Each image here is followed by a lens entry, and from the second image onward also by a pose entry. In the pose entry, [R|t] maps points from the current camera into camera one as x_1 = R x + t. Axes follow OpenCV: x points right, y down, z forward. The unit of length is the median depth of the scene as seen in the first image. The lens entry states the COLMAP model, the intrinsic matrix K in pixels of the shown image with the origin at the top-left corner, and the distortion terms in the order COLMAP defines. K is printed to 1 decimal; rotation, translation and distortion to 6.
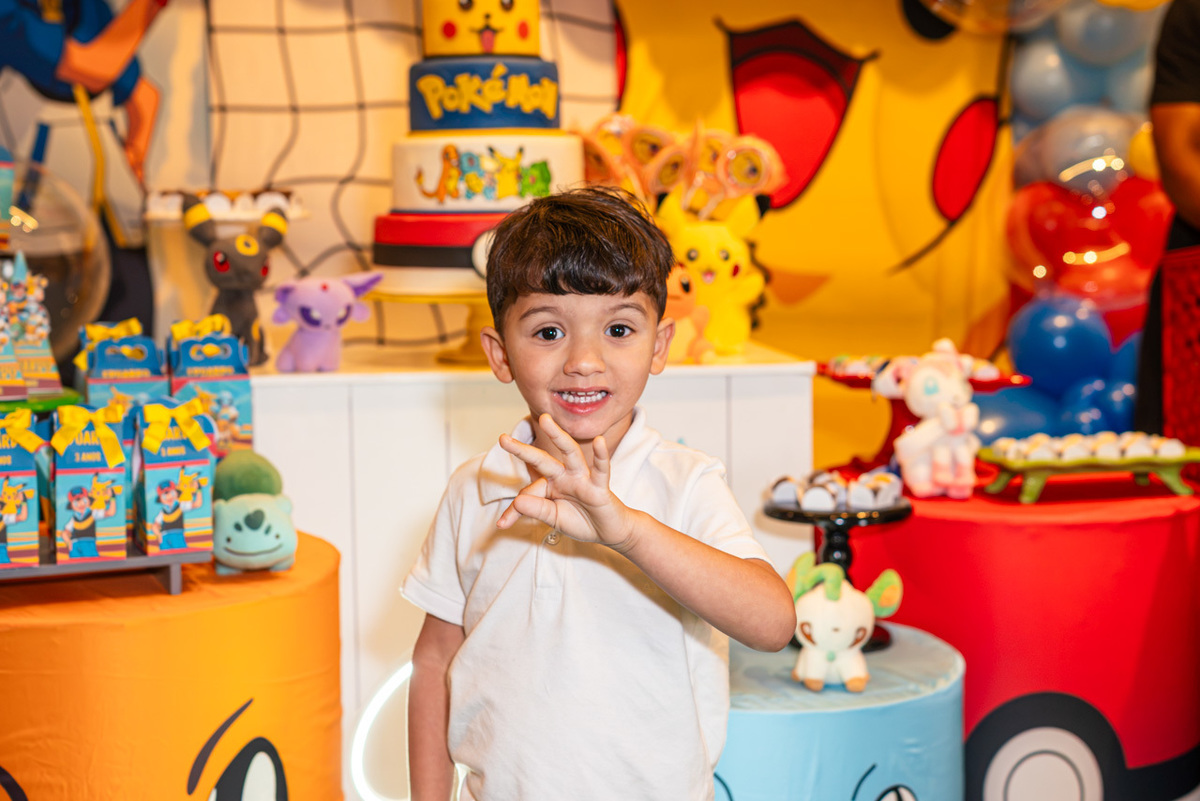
lens RADIAL K [[1847.0, 0, 584.4], [0, 1847.0, 351.4], [0, 0, 1]] dist [0.027729, 0.181297]
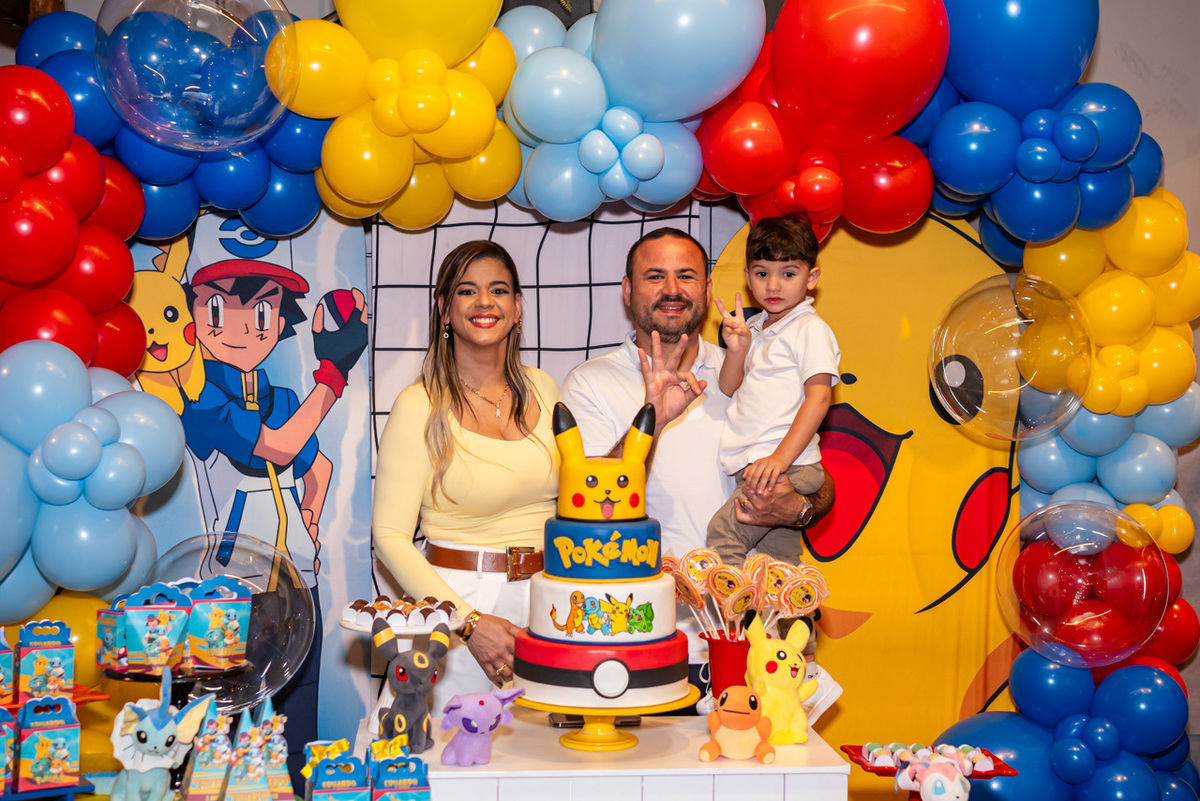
lens RADIAL K [[1785.5, 0, 621.2], [0, 1785.5, 356.6], [0, 0, 1]] dist [-0.071983, 0.605215]
pose [[0.999601, 0.022991, -0.016431, -0.024121], [-0.024135, 0.997024, -0.073217, -0.186212], [0.014699, 0.073584, 0.997181, -0.285417]]
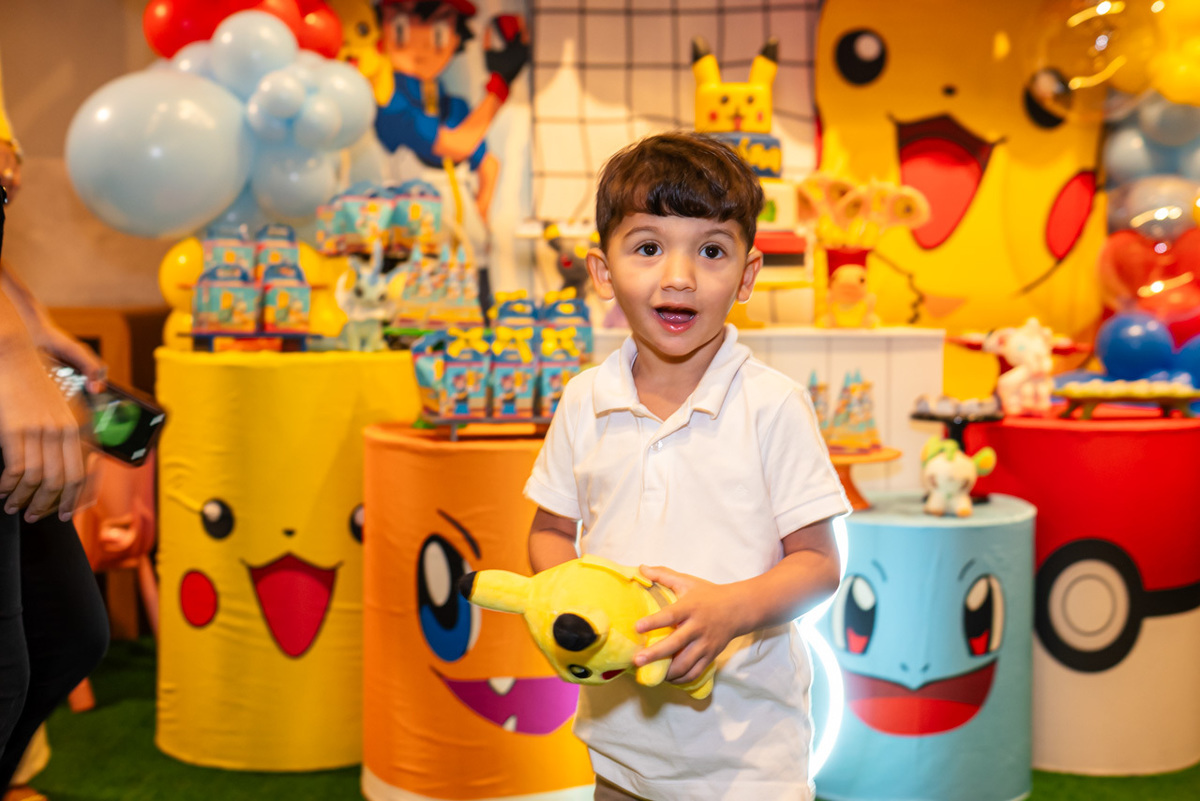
lens RADIAL K [[1665.1, 0, 579.9], [0, 1665.1, 397.1], [0, 0, 1]] dist [-0.035514, 0.478954]
pose [[0.993474, 0.020545, -0.112197, -0.022528], [-0.022290, 0.999649, -0.014318, 0.089369], [0.111863, 0.016725, 0.993583, -0.420788]]
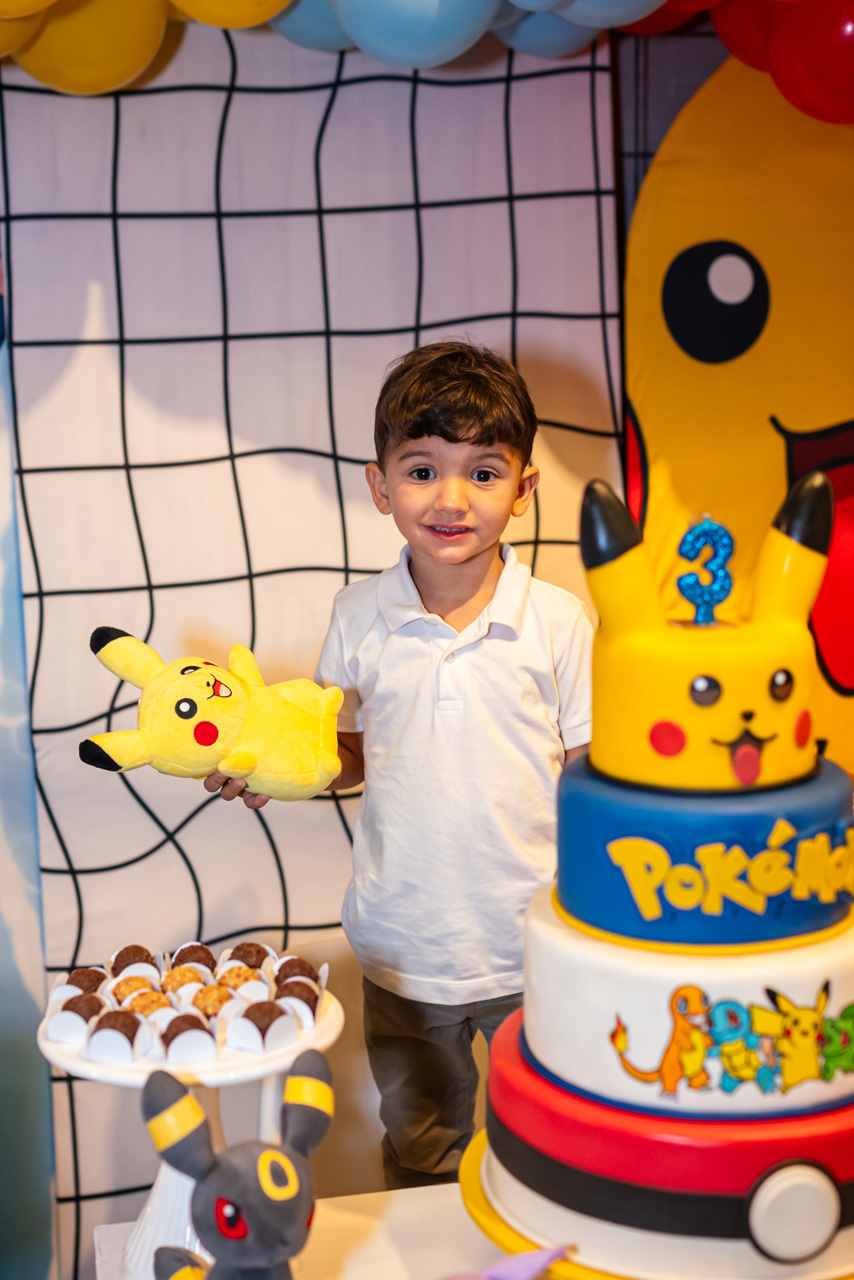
lens RADIAL K [[1904.6, 0, 350.1], [0, 1904.6, 564.1], [0, 0, 1]] dist [-0.071983, 0.605215]
pose [[0.997111, -0.021502, 0.072850, -0.199437], [0.017603, 0.998400, 0.053739, -0.254973], [-0.073889, -0.052301, 0.995894, 0.496316]]
